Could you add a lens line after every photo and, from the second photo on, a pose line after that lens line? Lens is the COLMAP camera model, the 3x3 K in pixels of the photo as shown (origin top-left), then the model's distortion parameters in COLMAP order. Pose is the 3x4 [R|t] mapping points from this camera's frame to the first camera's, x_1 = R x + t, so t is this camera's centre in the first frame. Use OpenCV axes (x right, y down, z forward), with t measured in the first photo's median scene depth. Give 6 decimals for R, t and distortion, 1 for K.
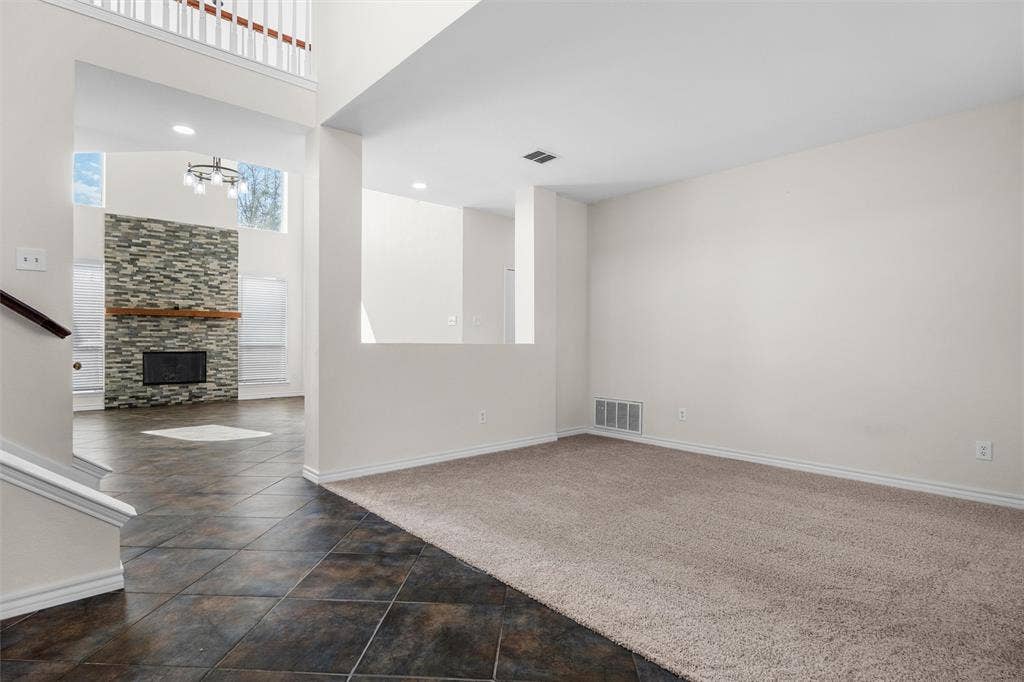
lens RADIAL K [[517.3, 0, 512.0], [0, 517.3, 341.0], [0, 0, 1]] dist [-0.003048, 0.000129]
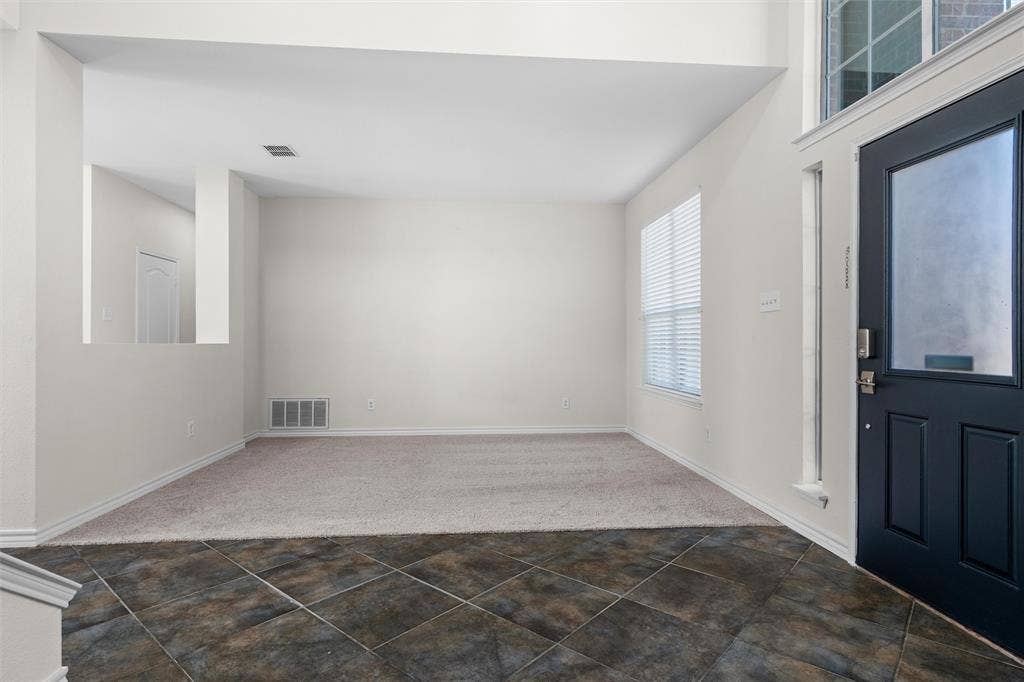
lens RADIAL K [[540.0, 0, 512.0], [0, 540.0, 341.0], [0, 0, 1]] dist [0.000652, 0.000388]
pose [[0.608585, -0.004740, 0.793475, -0.737884], [0.003947, 0.999988, 0.002946, 0.000176], [-0.793479, 0.001339, 0.608596, 0.057451]]
